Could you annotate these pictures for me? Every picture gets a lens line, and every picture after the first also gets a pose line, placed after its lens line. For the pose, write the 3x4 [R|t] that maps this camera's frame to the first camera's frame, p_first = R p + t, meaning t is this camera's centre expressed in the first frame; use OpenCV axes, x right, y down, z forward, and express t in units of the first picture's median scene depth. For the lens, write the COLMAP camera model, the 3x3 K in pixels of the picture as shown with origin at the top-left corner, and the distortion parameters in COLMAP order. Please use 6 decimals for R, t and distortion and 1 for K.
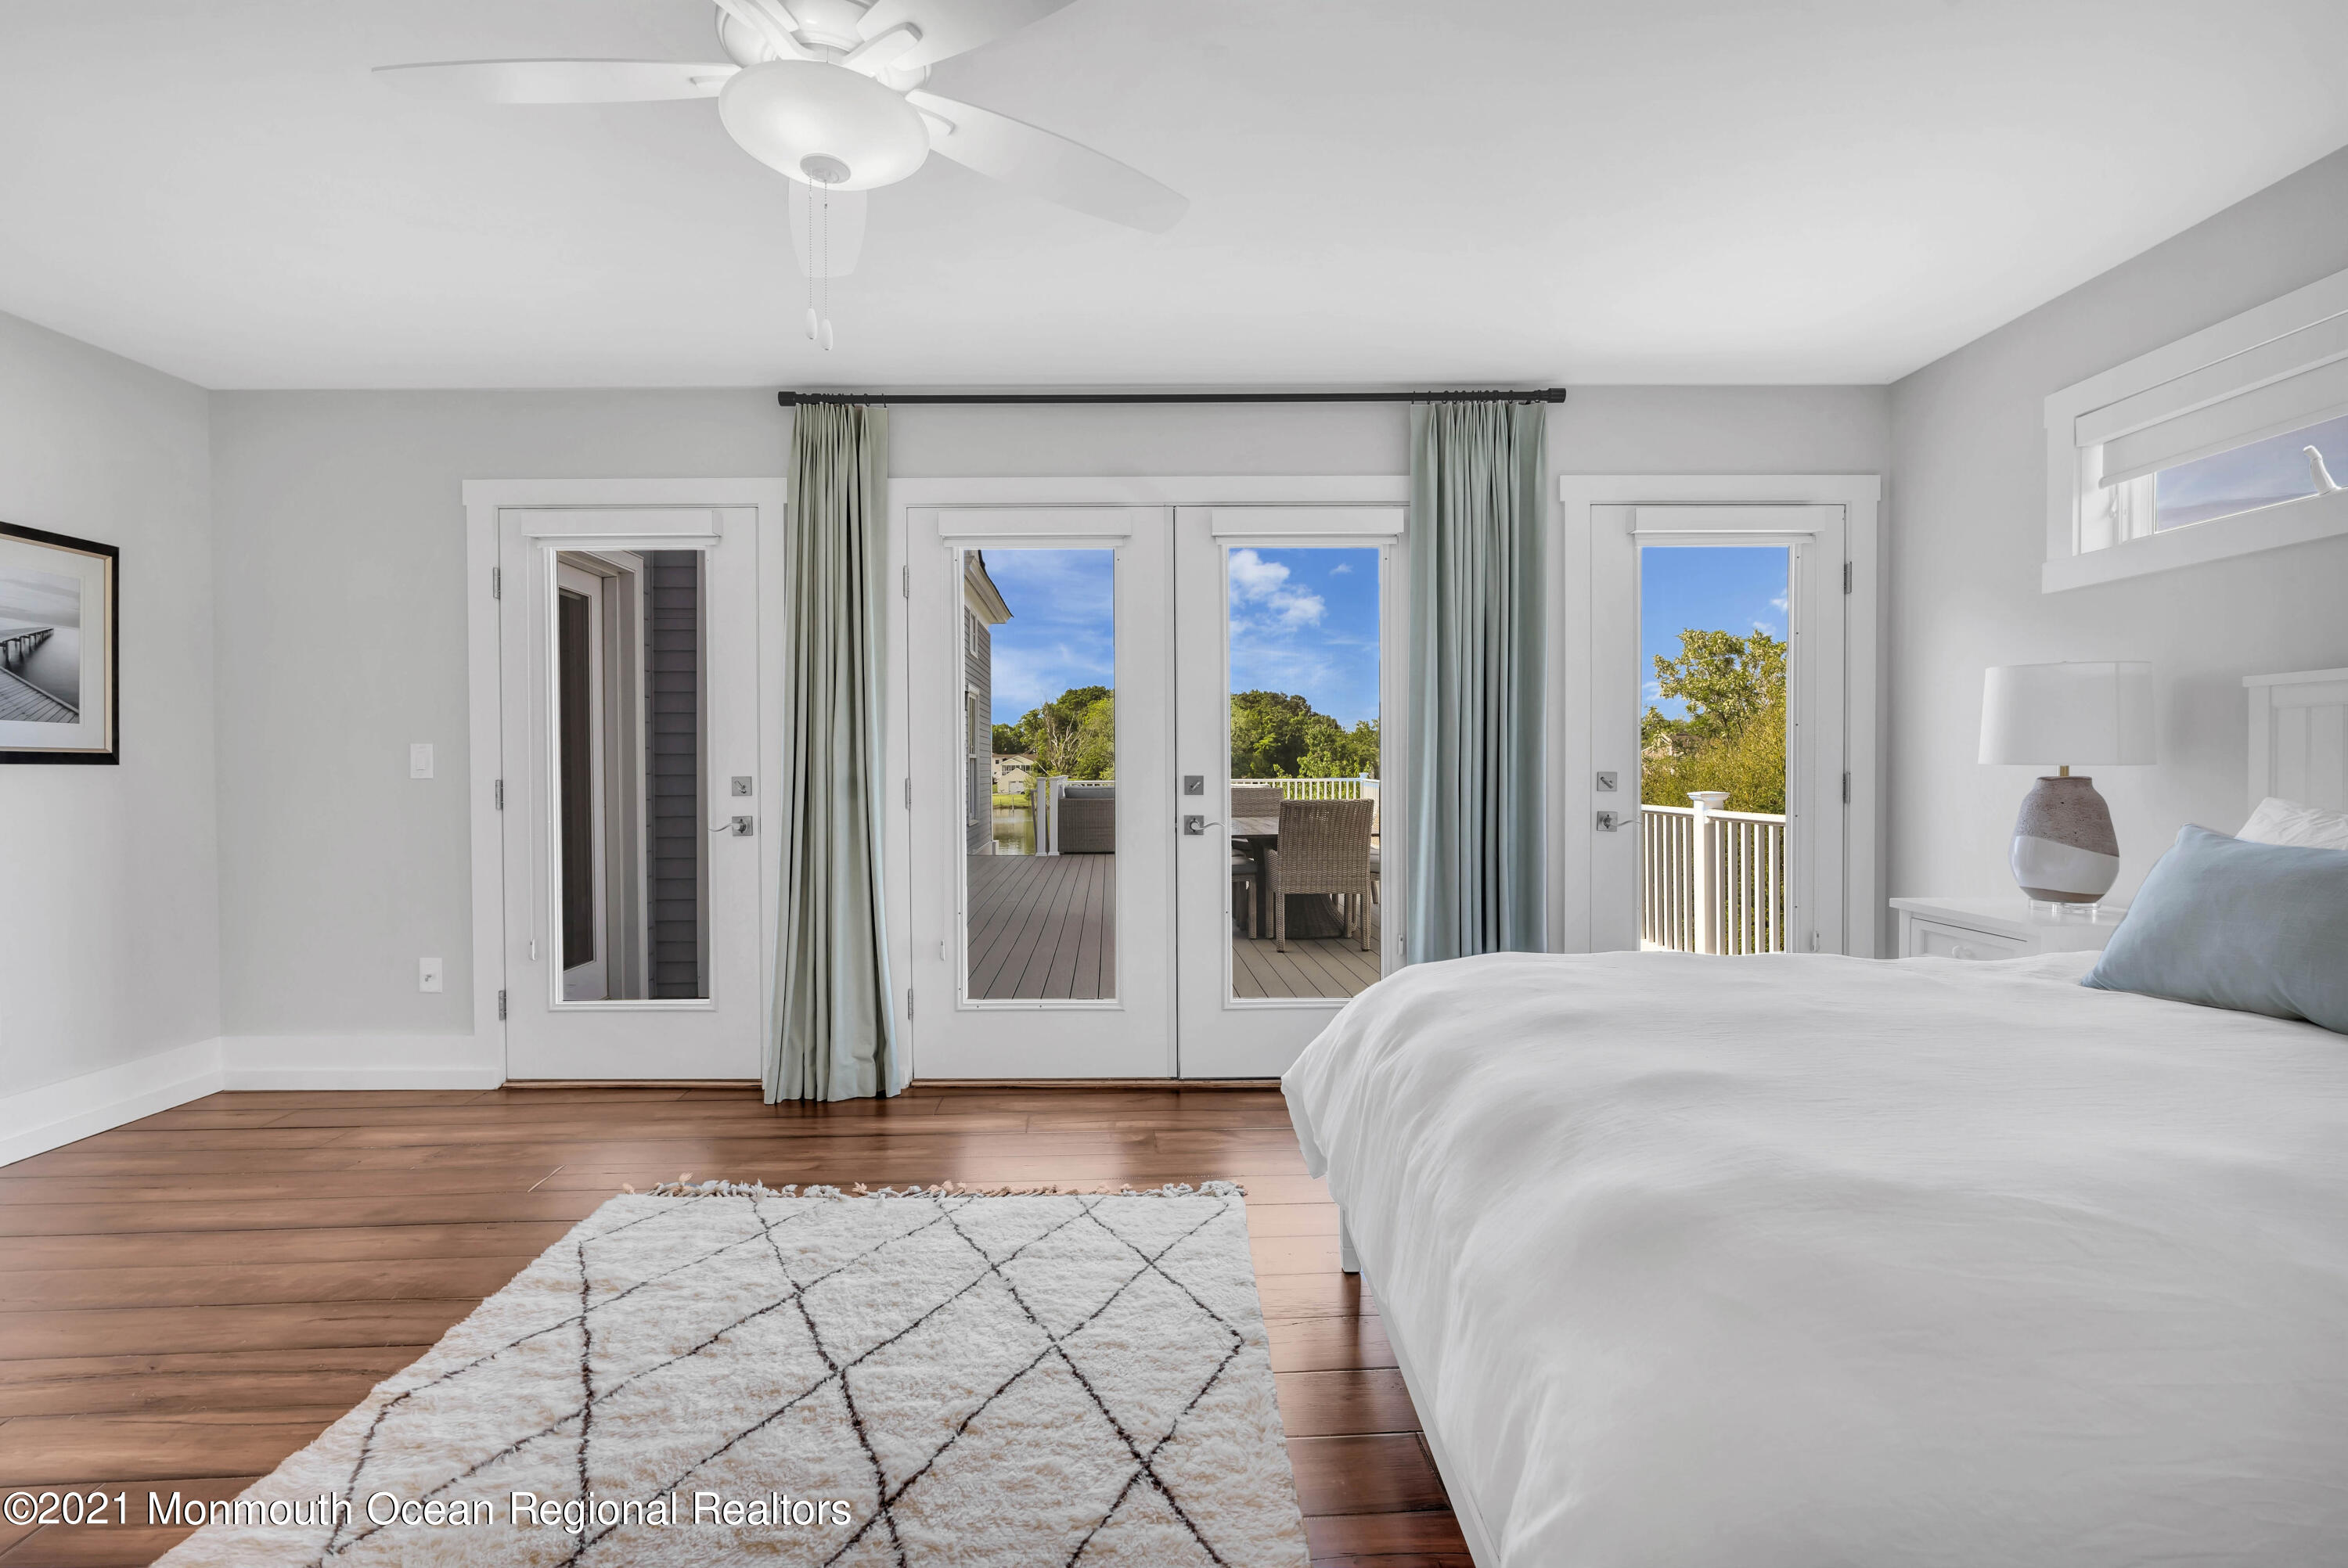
lens RADIAL K [[1065.9, 0, 1174.0], [0, 1065.9, 784.0], [0, 0, 1]] dist [-0.000425, 0.000302]
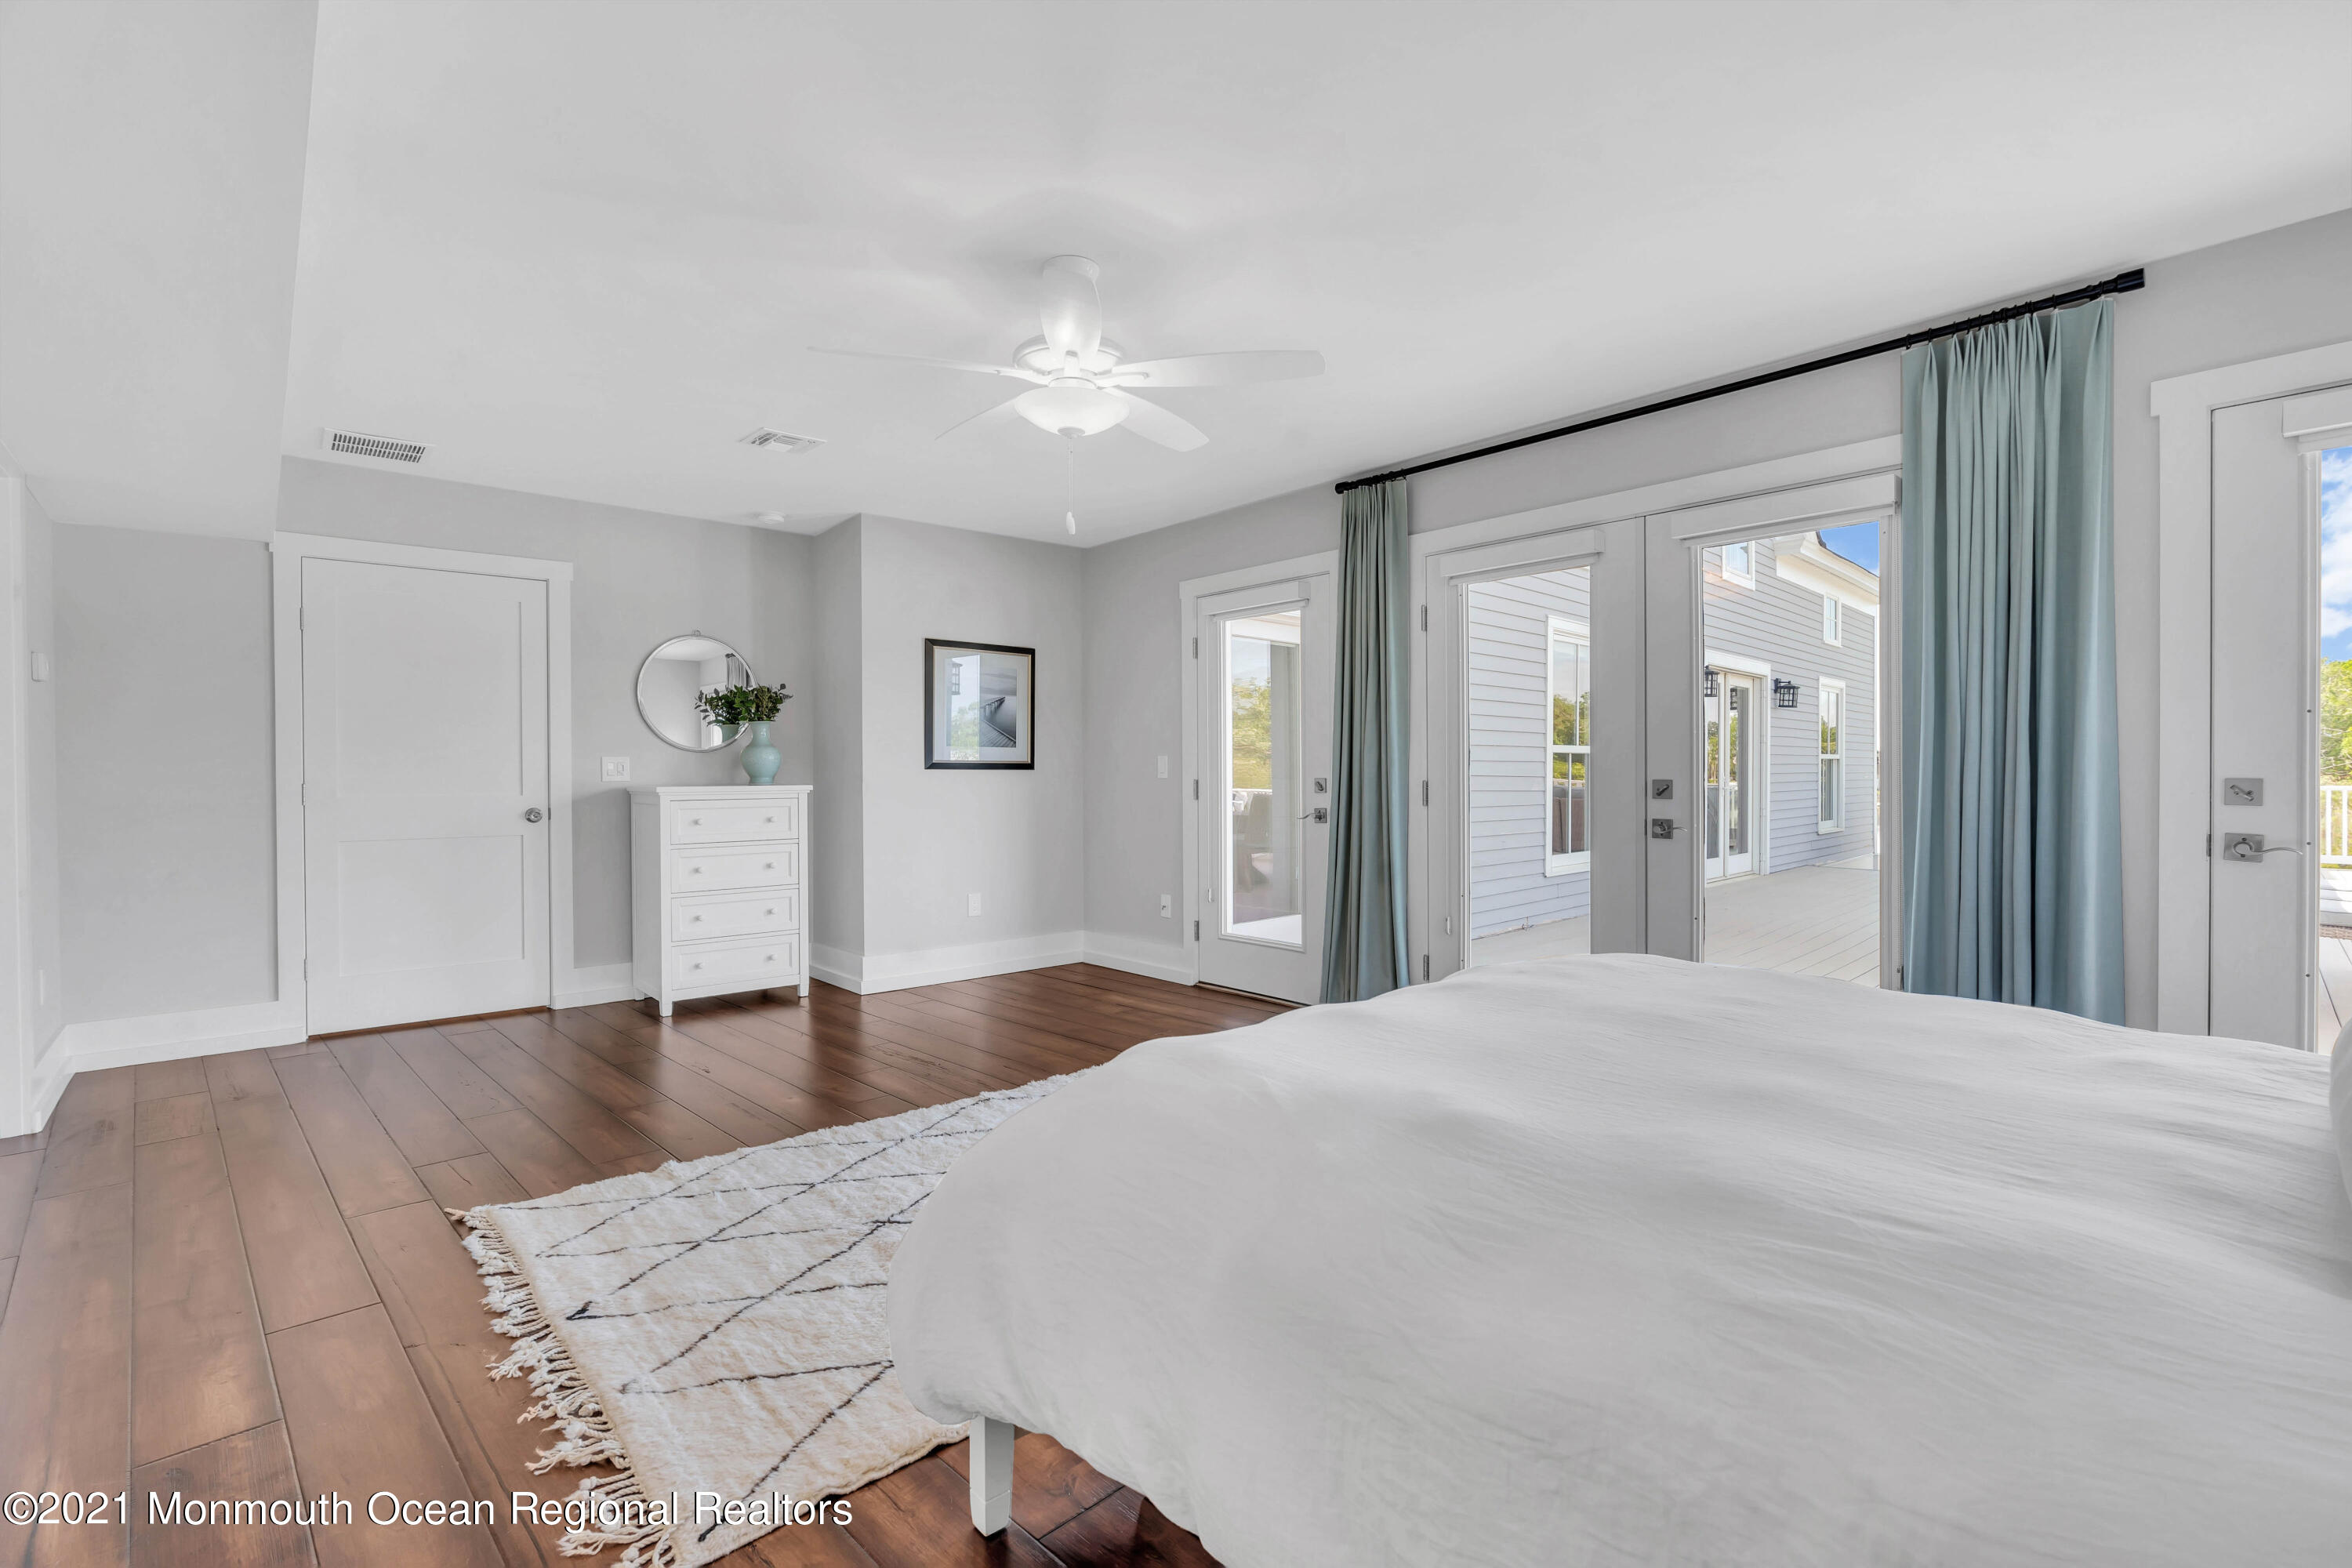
lens RADIAL K [[1060.7, 0, 1170.1], [0, 1060.7, 782.2], [0, 0, 1]] dist [-0.001057, 0.000435]
pose [[0.660058, 0.007892, -0.751173, 0.521944], [-0.011724, 0.999931, 0.000204, -0.000014], [0.751123, 0.008672, 0.660105, -0.009998]]
